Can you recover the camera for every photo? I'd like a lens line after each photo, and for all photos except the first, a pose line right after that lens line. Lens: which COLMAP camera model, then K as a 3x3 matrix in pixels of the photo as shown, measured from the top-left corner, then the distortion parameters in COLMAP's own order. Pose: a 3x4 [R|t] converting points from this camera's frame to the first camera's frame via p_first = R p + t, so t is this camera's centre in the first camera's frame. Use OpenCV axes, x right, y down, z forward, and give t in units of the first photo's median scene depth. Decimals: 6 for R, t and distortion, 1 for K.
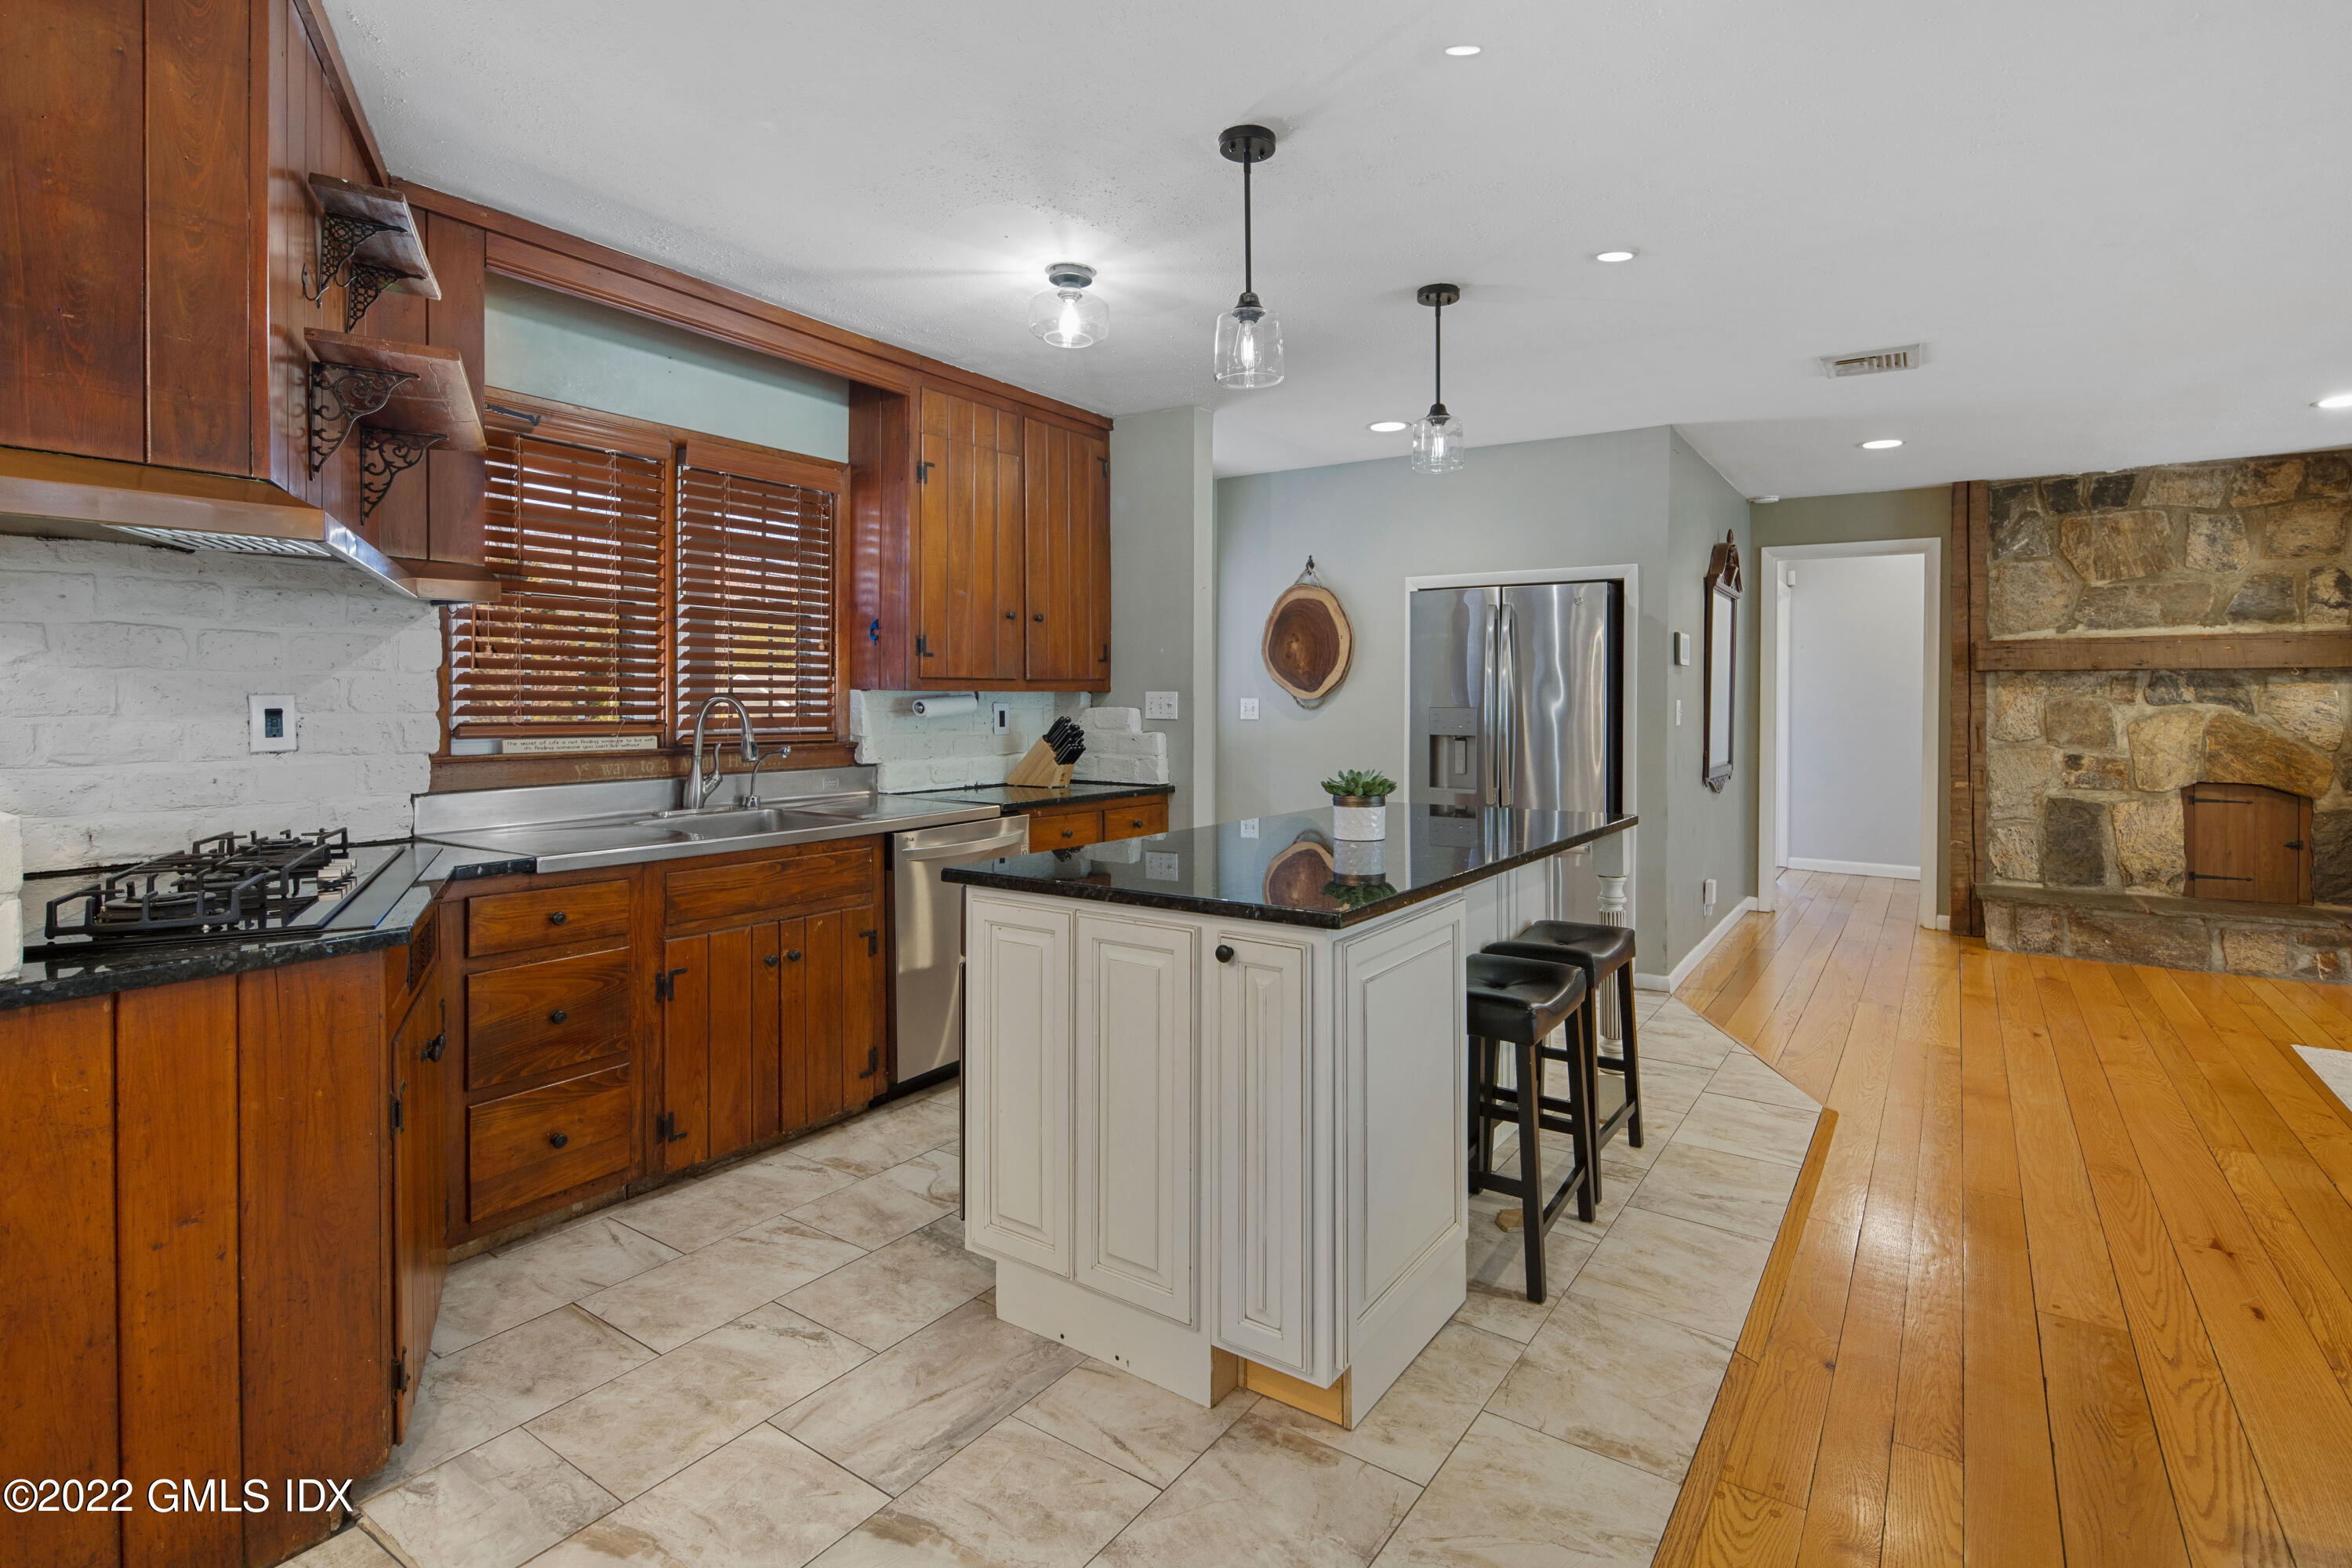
lens RADIAL K [[1140.7, 0, 1180.0], [0, 1140.7, 703.2], [0, 0, 1]] dist [0.003485, -0.004587]
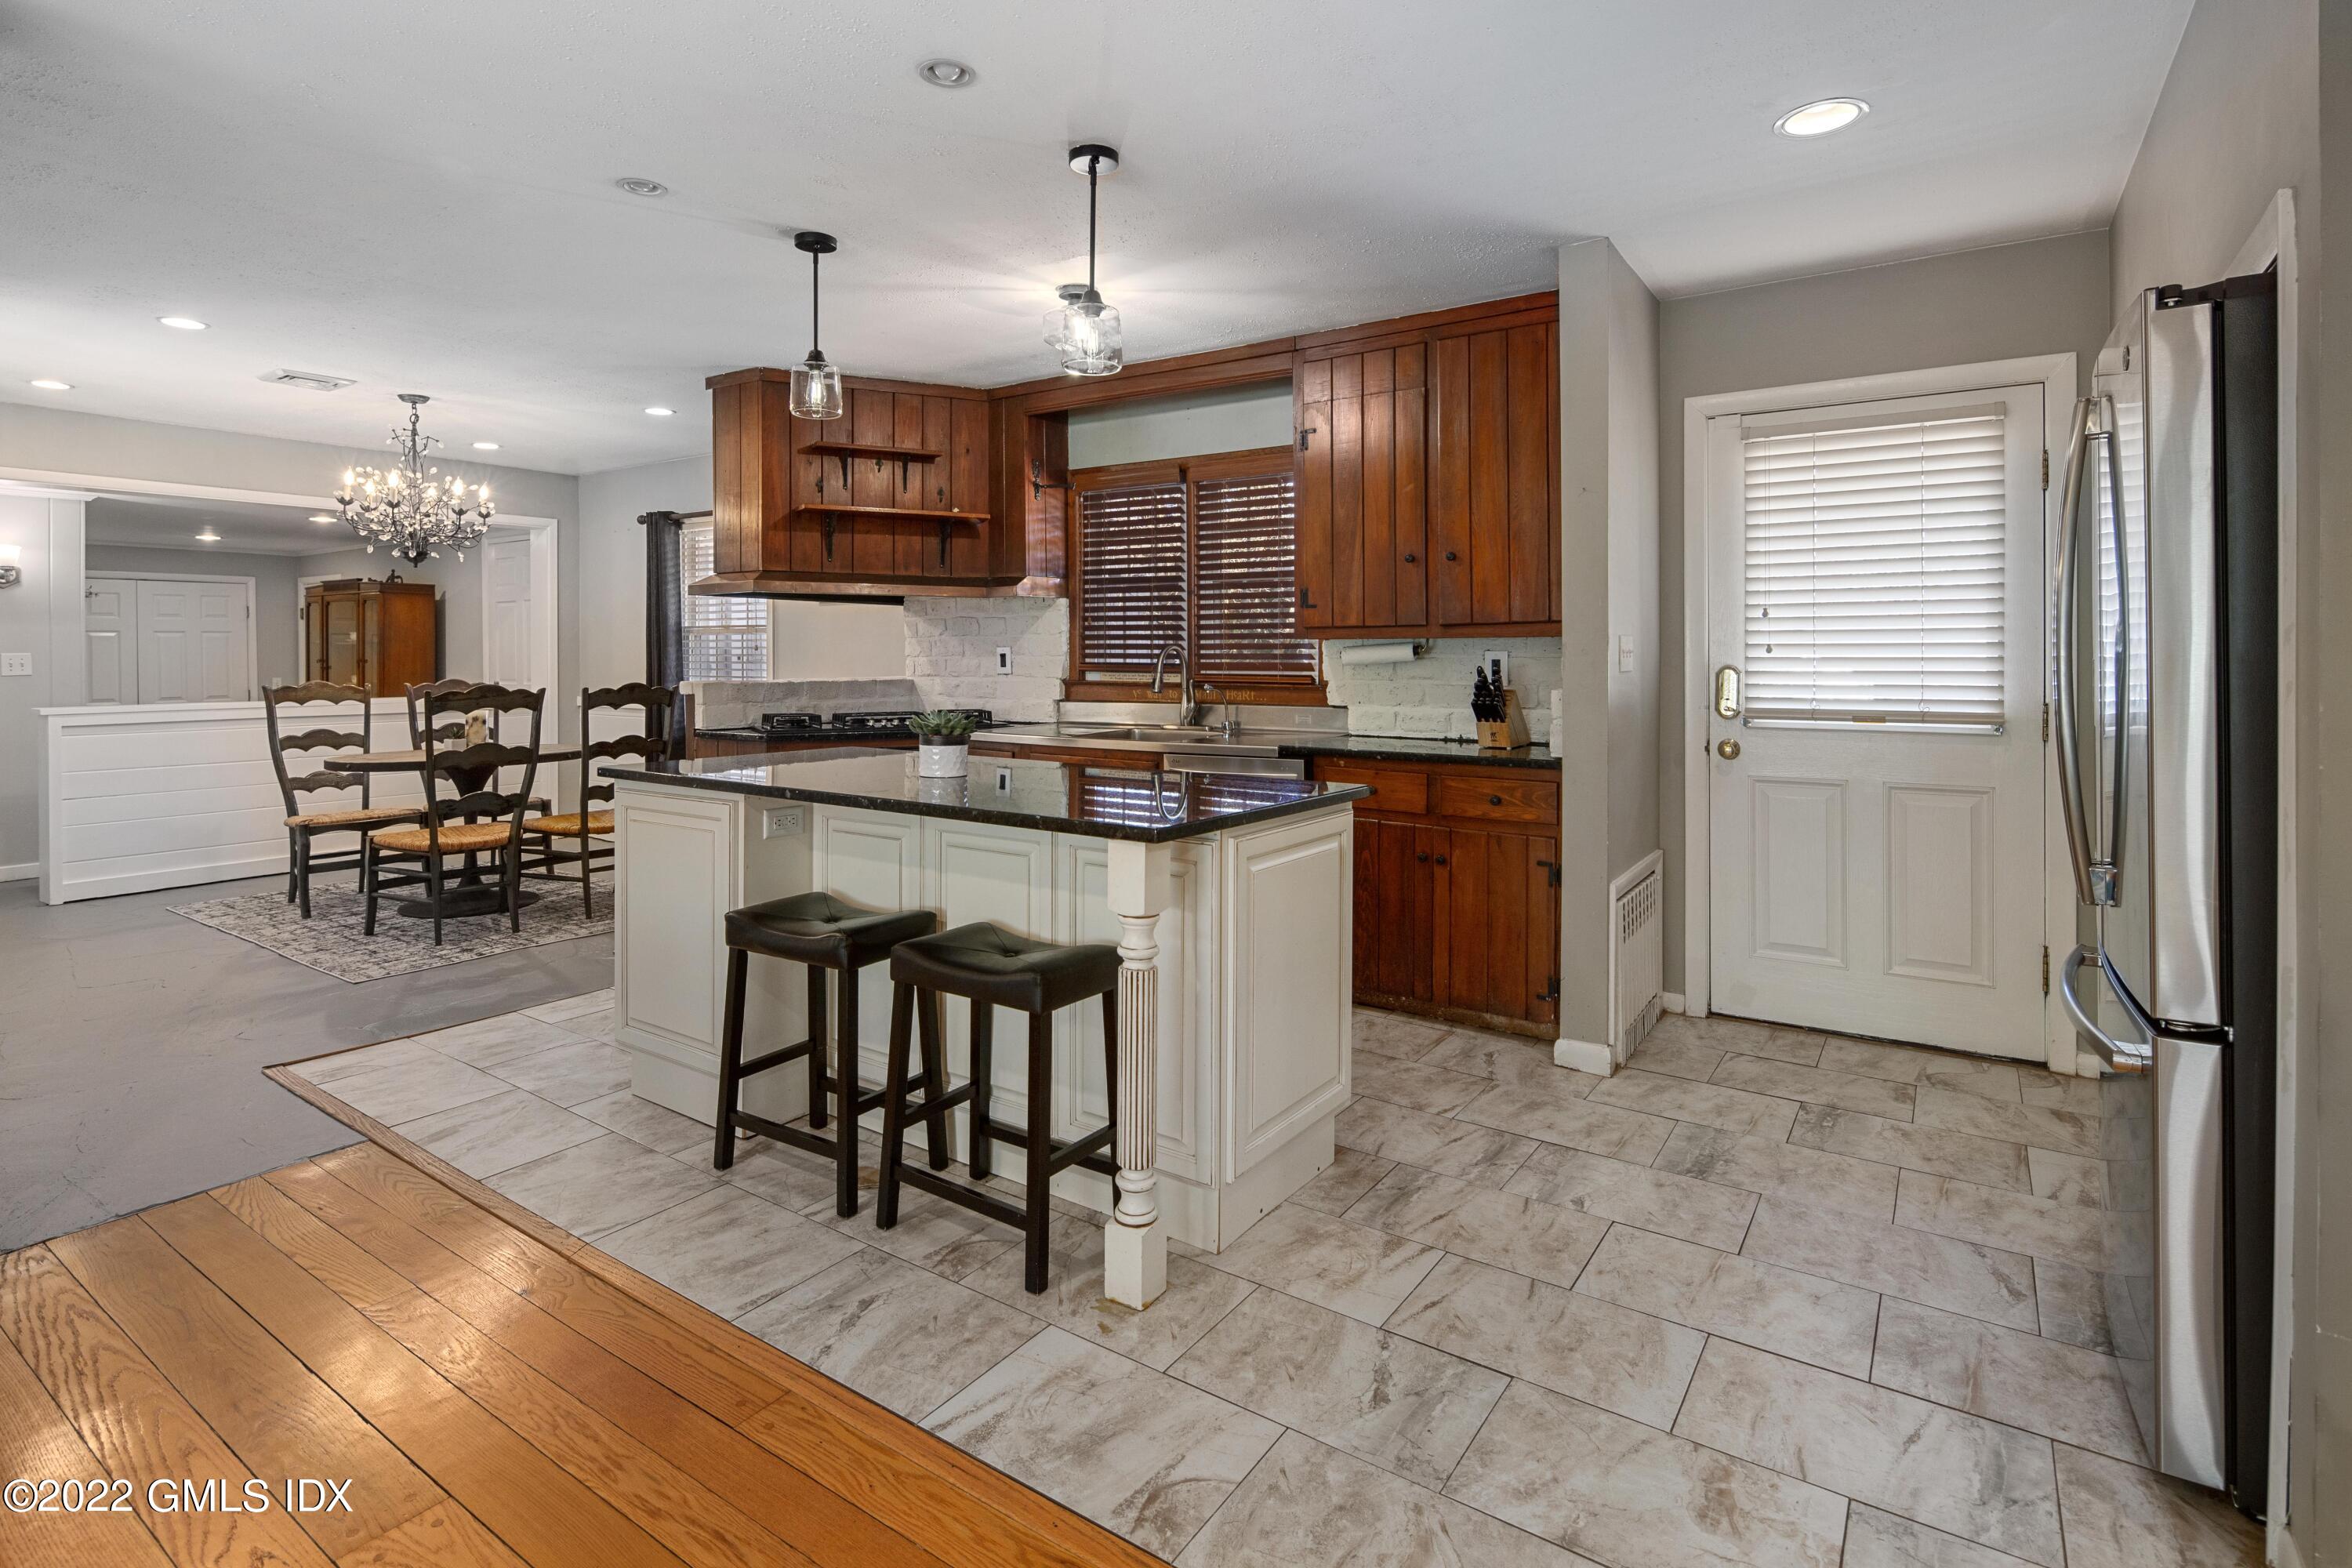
lens RADIAL K [[1140.7, 0, 1179.3], [0, 1140.7, 663.4], [0, 0, 1]] dist [0.003485, -0.004587]
pose [[0.002098, 0.009572, -0.999952, 0.853046], [-0.002305, 0.999952, 0.009567, 0.001786], [0.999995, 0.002284, 0.002119, 0.851388]]
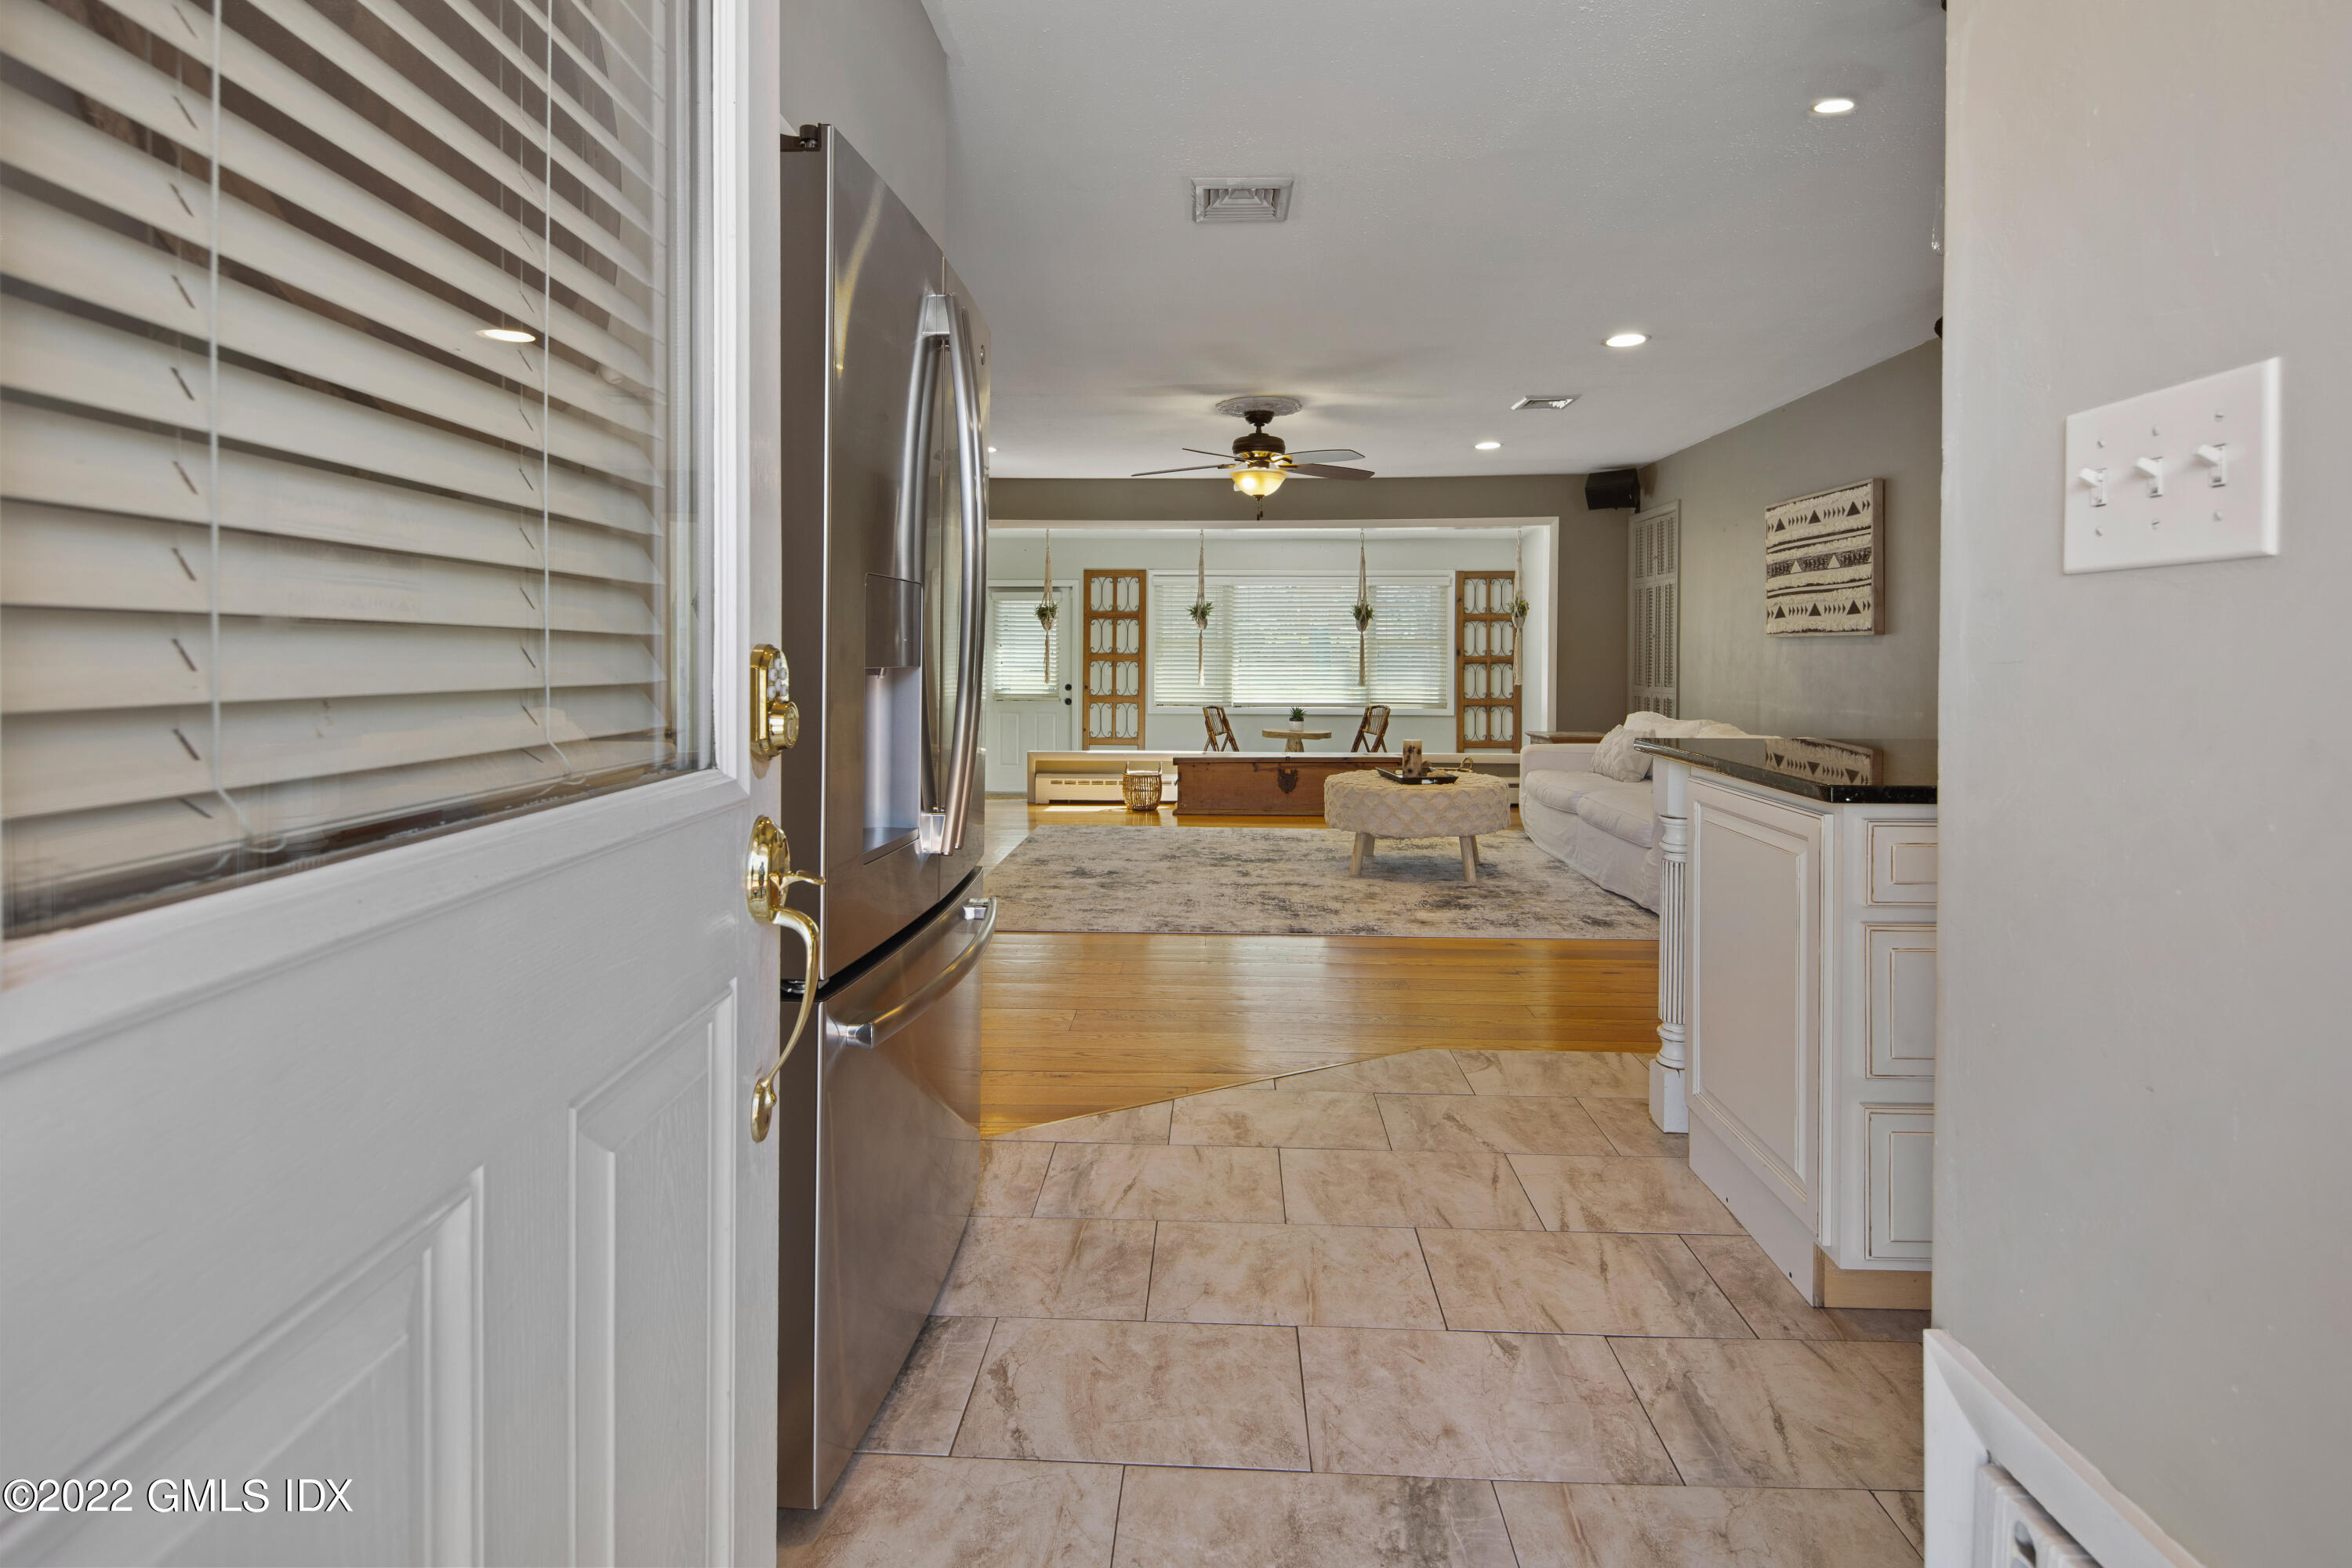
lens RADIAL K [[1140.7, 0, 1170.7], [0, 1140.7, 660.4], [0, 0, 1]] dist [0.003485, -0.004587]
pose [[-0.526568, -0.008647, 0.850089, -0.086189], [0.000693, 0.999944, 0.010601, 0.030538], [-0.850133, 0.006171, -0.526532, 1.422333]]
